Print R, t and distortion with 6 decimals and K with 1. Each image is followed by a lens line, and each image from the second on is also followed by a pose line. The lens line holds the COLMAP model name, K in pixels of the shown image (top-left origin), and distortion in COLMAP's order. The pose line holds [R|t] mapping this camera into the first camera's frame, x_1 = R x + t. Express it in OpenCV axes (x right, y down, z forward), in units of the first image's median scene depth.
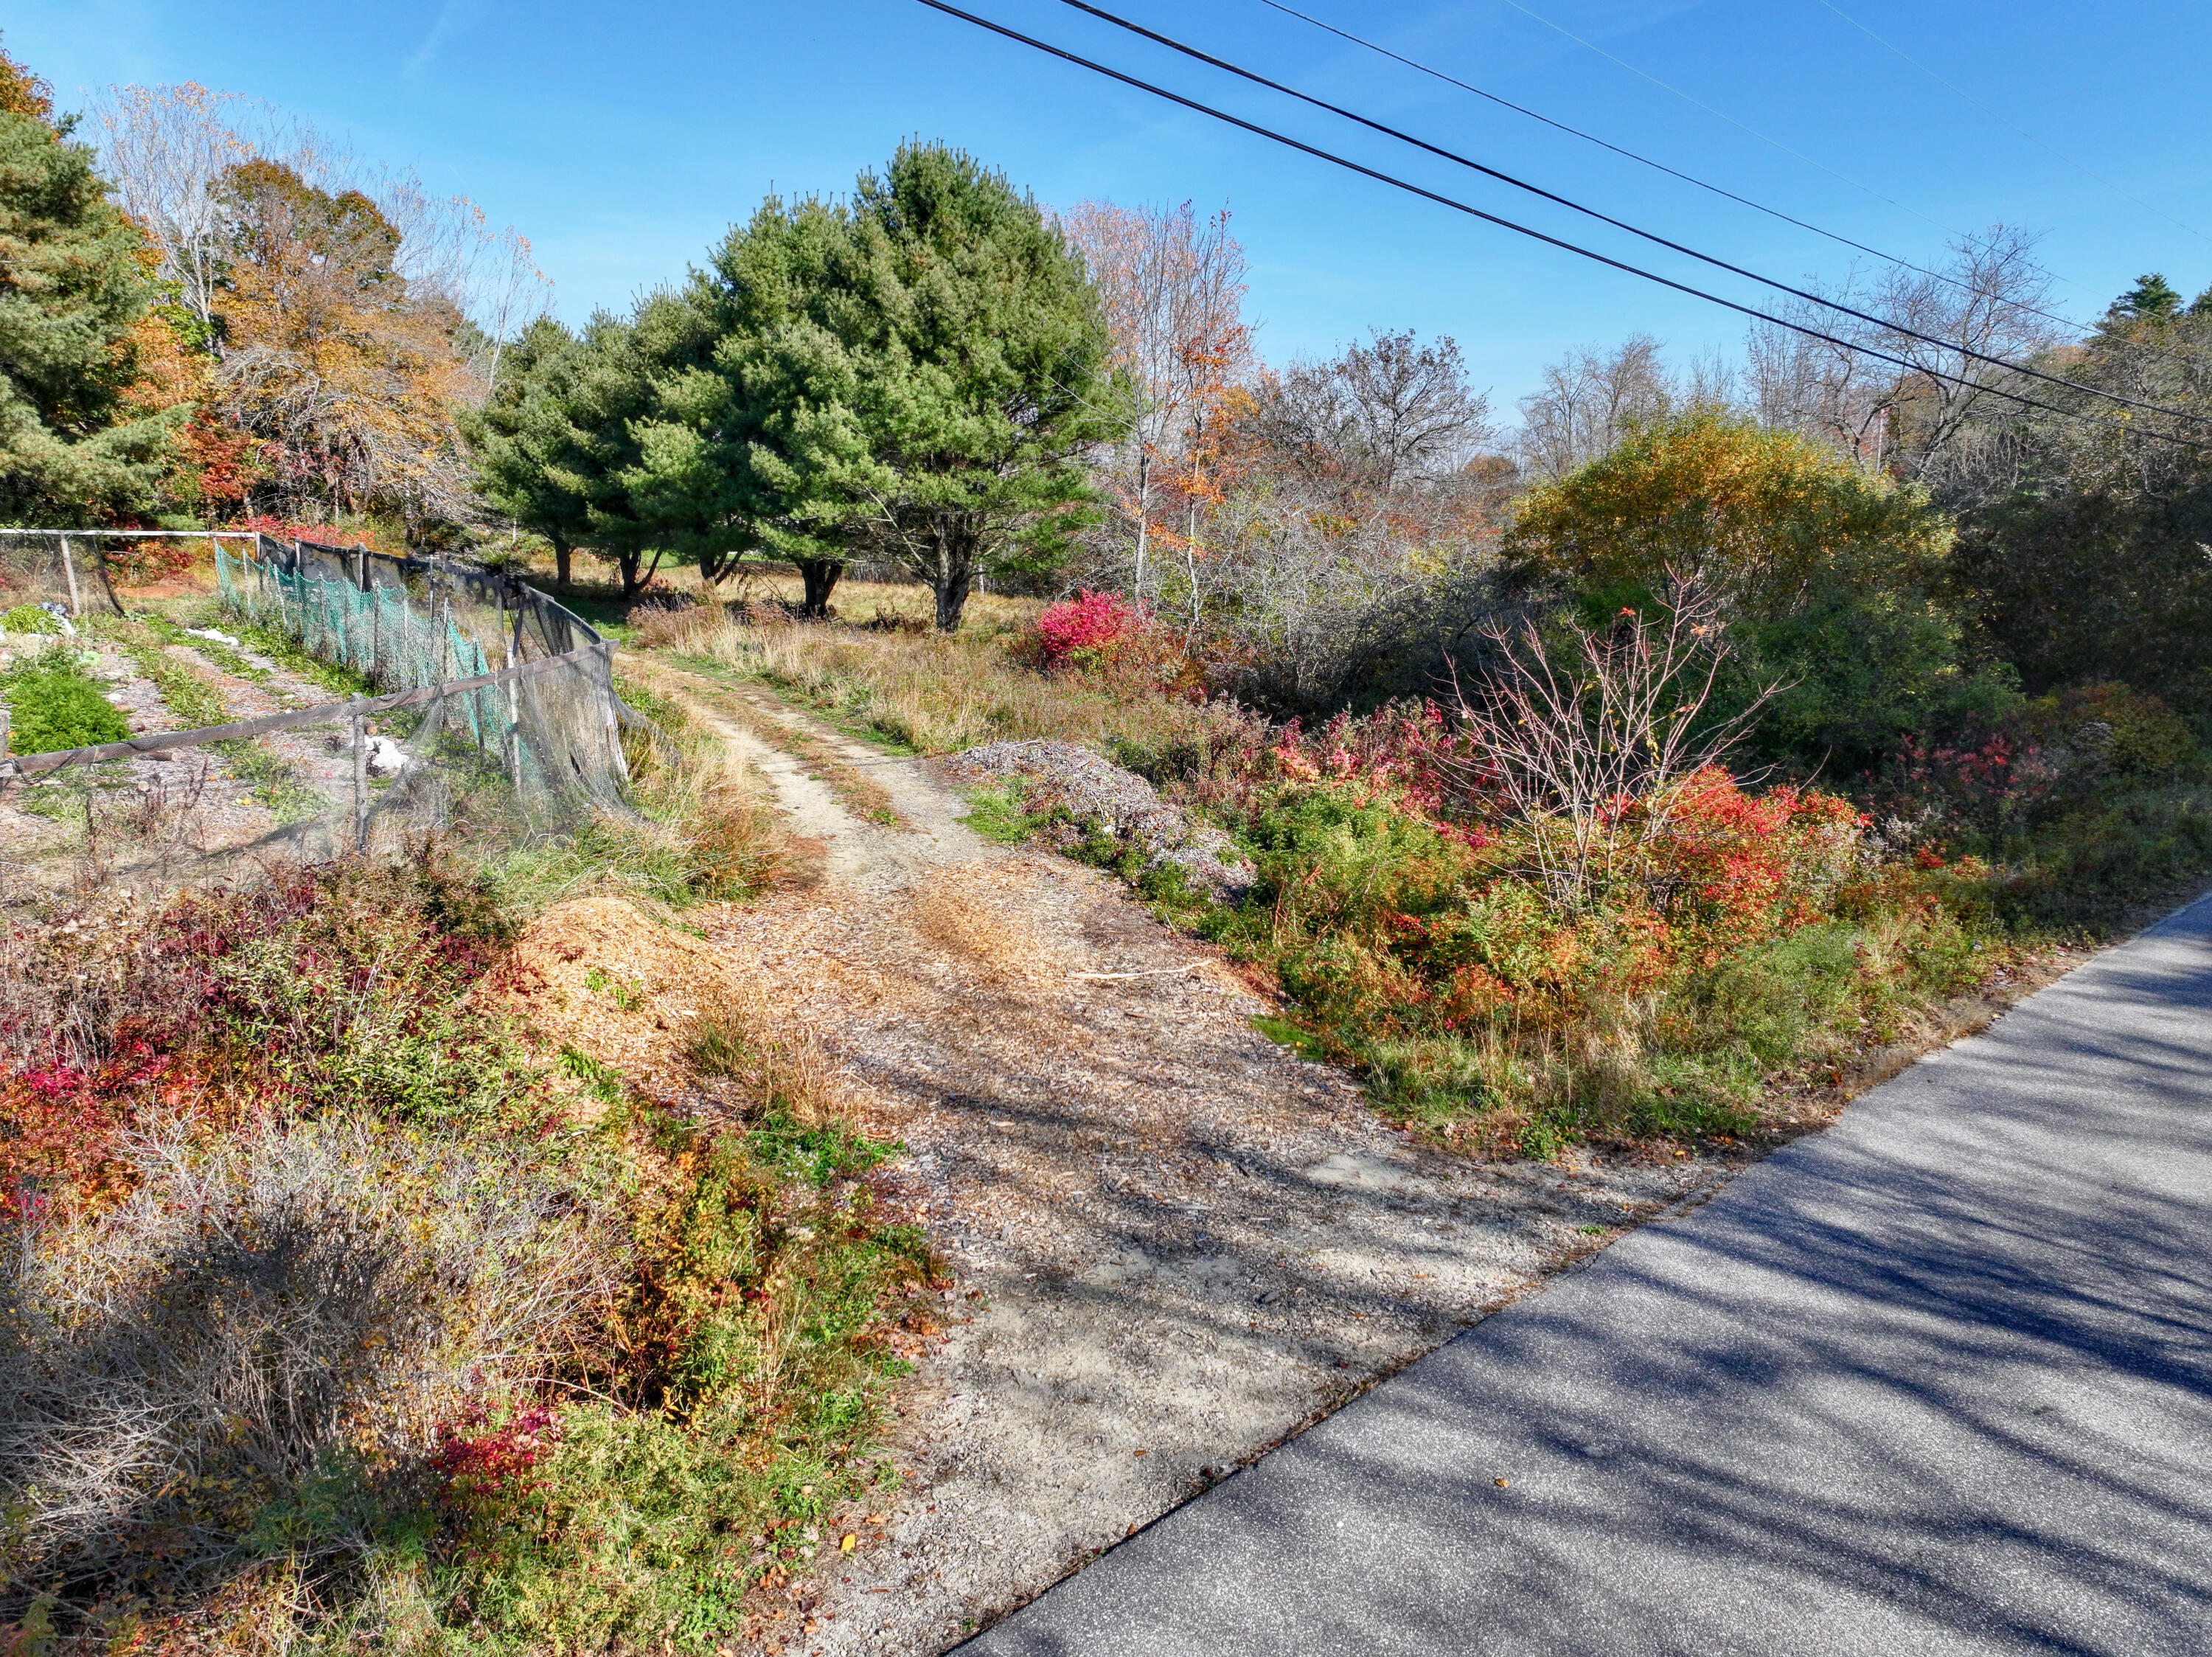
lens RADIAL K [[1541.1, 0, 1118.6], [0, 1541.1, 827.3], [0, 0, 1]] dist [-0.003999, 0.020060]
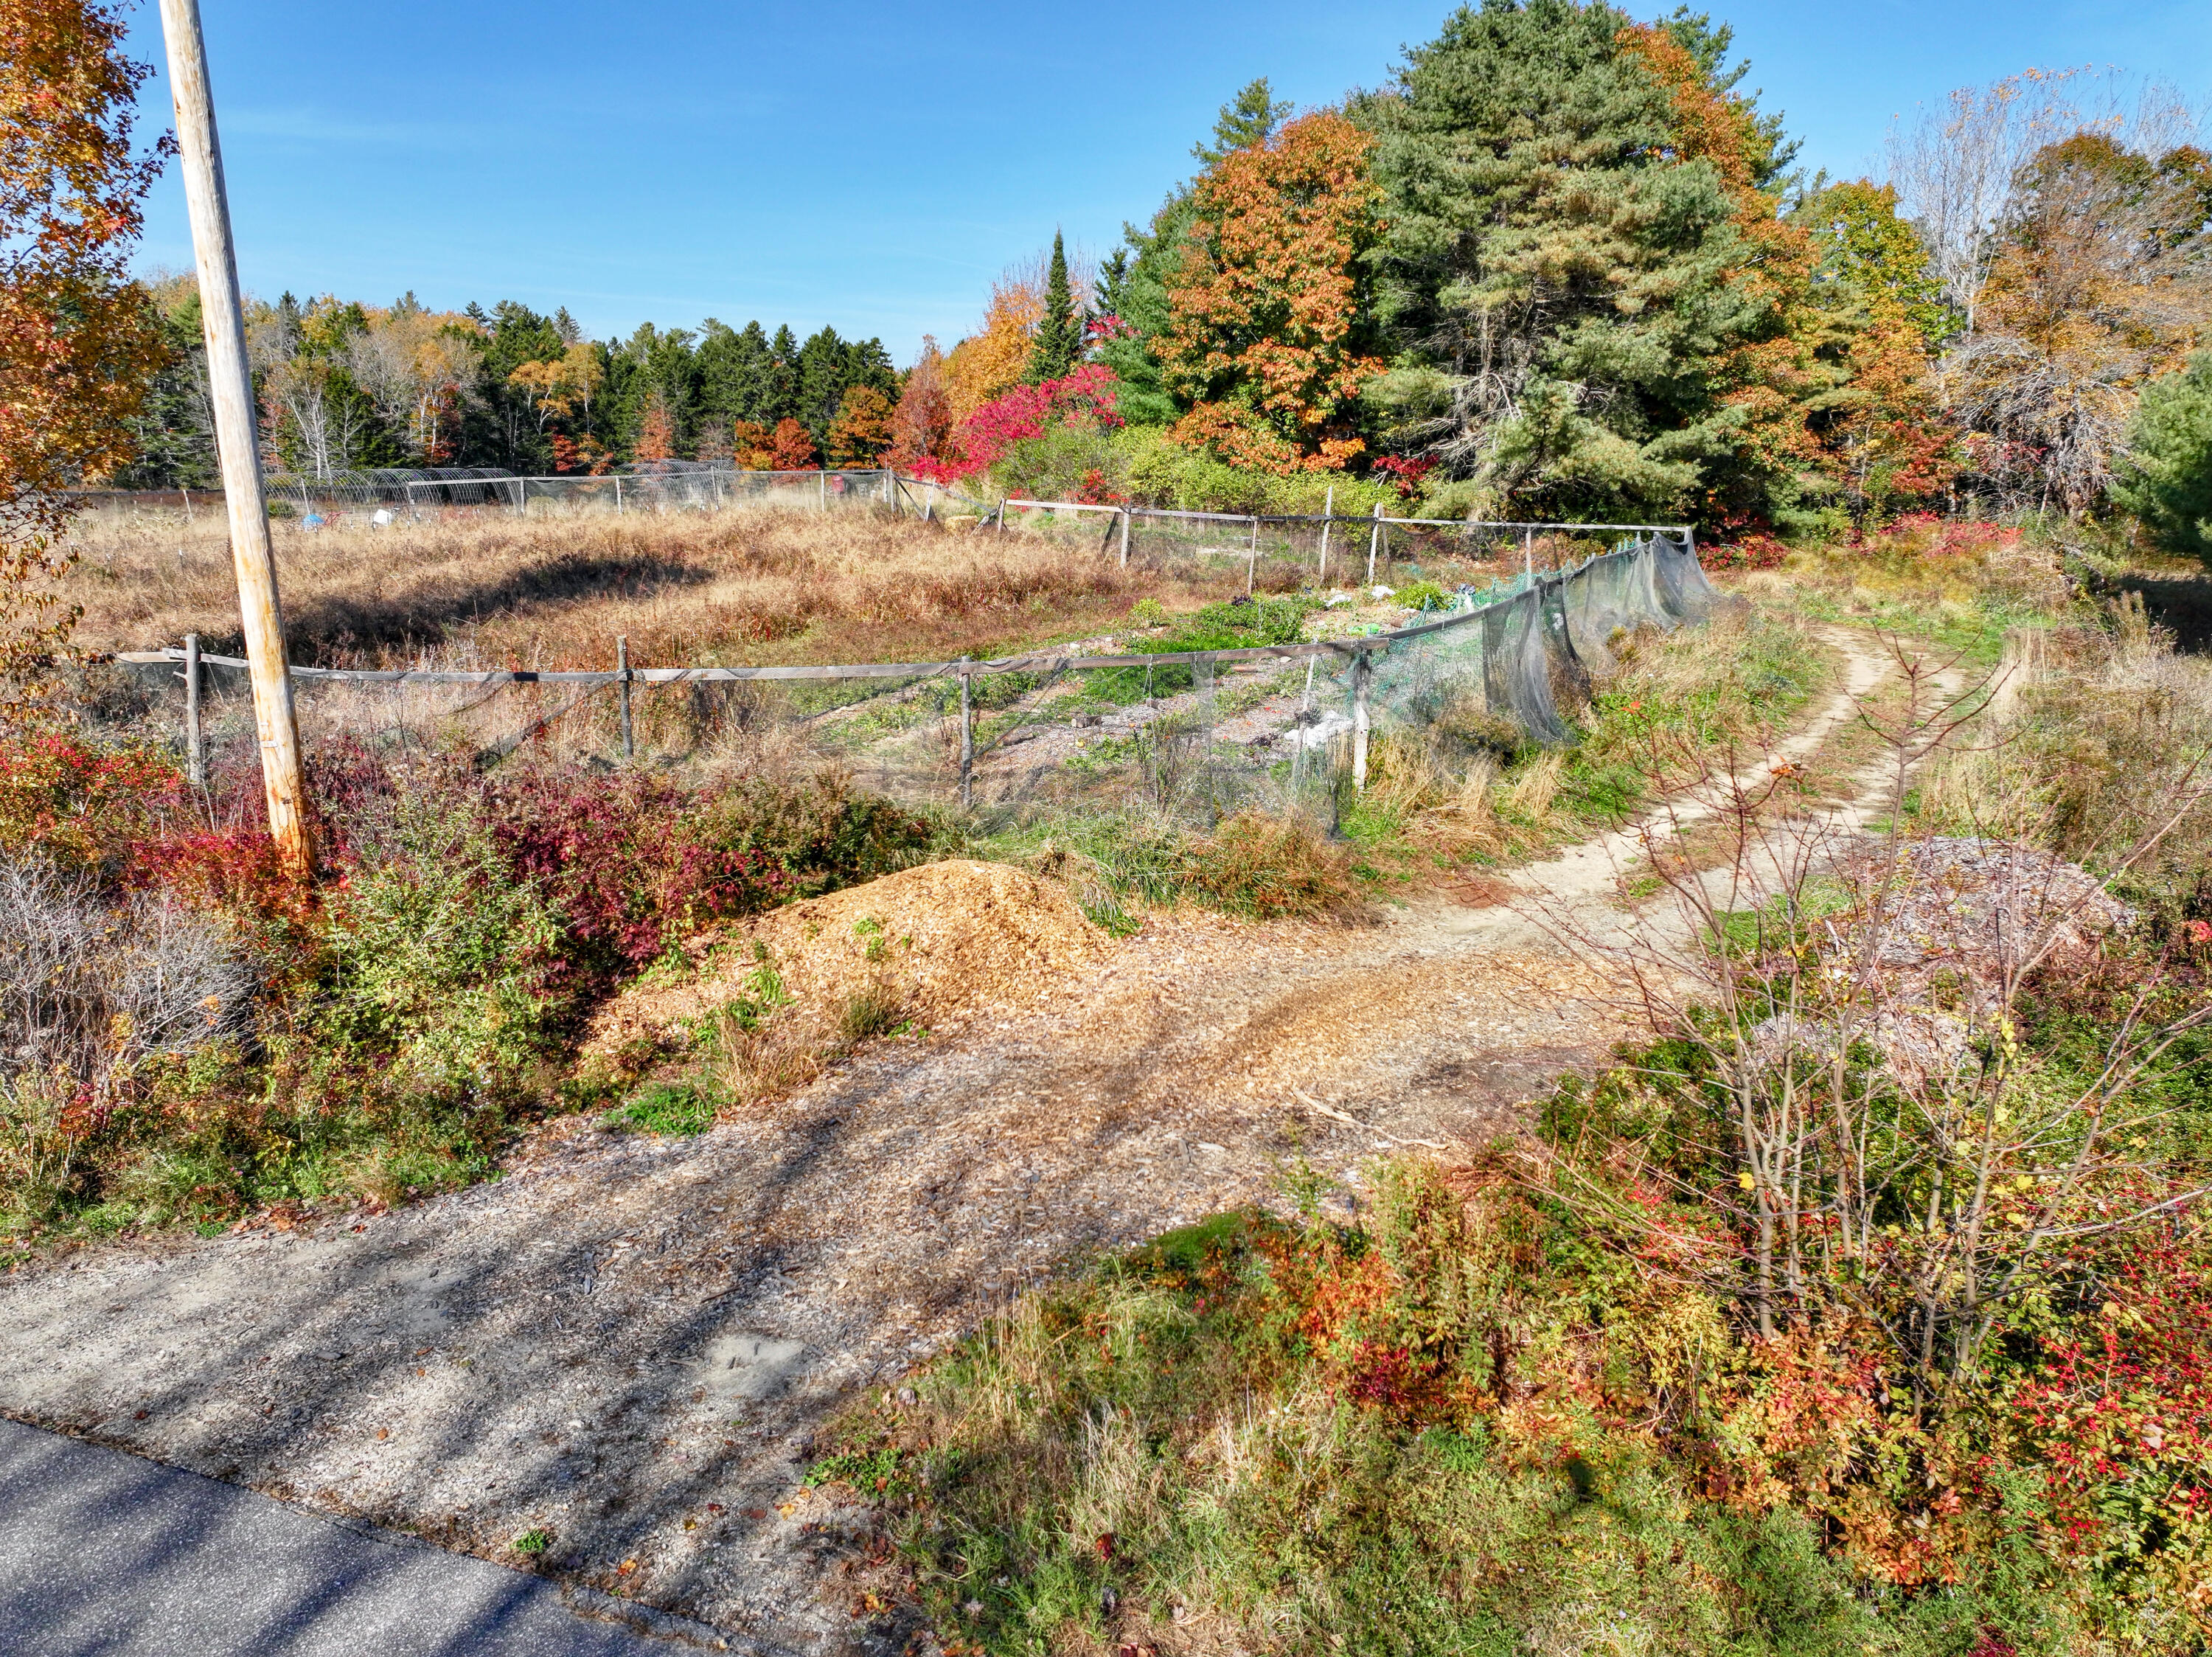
lens RADIAL K [[1541.1, 0, 1118.6], [0, 1541.1, 827.3], [0, 0, 1]] dist [-0.003999, 0.020060]
pose [[0.428283, 0.185549, -0.884390, 0.209611], [-0.183929, 0.976104, 0.115720, -0.039097], [0.884728, 0.113104, 0.452177, 0.191556]]
